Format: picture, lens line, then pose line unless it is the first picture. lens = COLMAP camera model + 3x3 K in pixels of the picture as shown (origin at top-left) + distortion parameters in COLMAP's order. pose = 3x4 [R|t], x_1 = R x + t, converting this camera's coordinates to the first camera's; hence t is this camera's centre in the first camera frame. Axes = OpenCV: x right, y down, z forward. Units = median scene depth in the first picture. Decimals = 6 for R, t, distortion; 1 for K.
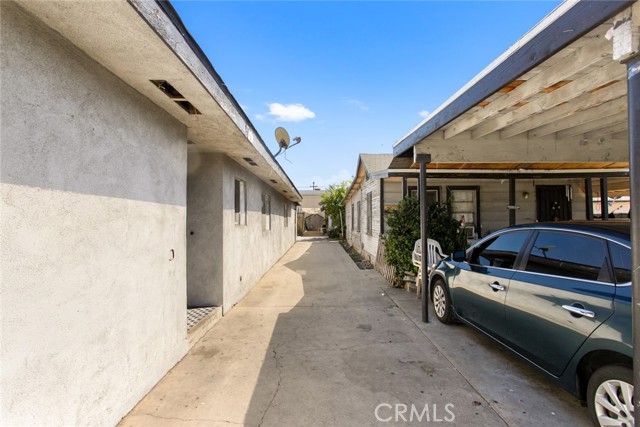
lens RADIAL K [[326.5, 0, 320.0], [0, 326.5, 213.5], [0, 0, 1]] dist [0.003511, 0.000440]
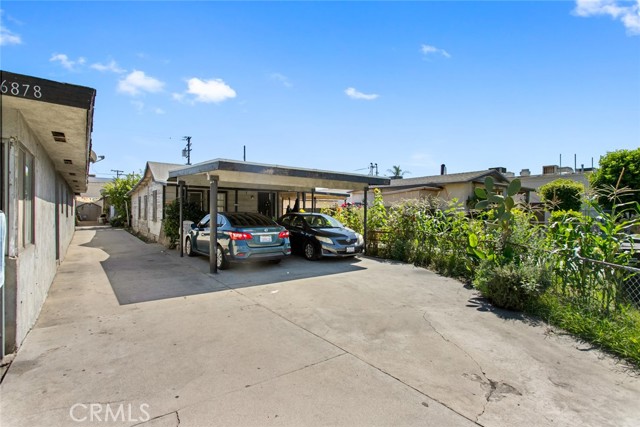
lens RADIAL K [[326.5, 0, 320.0], [0, 326.5, 213.5], [0, 0, 1]] dist [0.003511, 0.000440]
pose [[0.816061, 0.004341, 0.577950, -0.063701], [-0.021455, 0.999510, 0.022787, -0.011271], [-0.577567, -0.030996, 0.815754, -0.440852]]
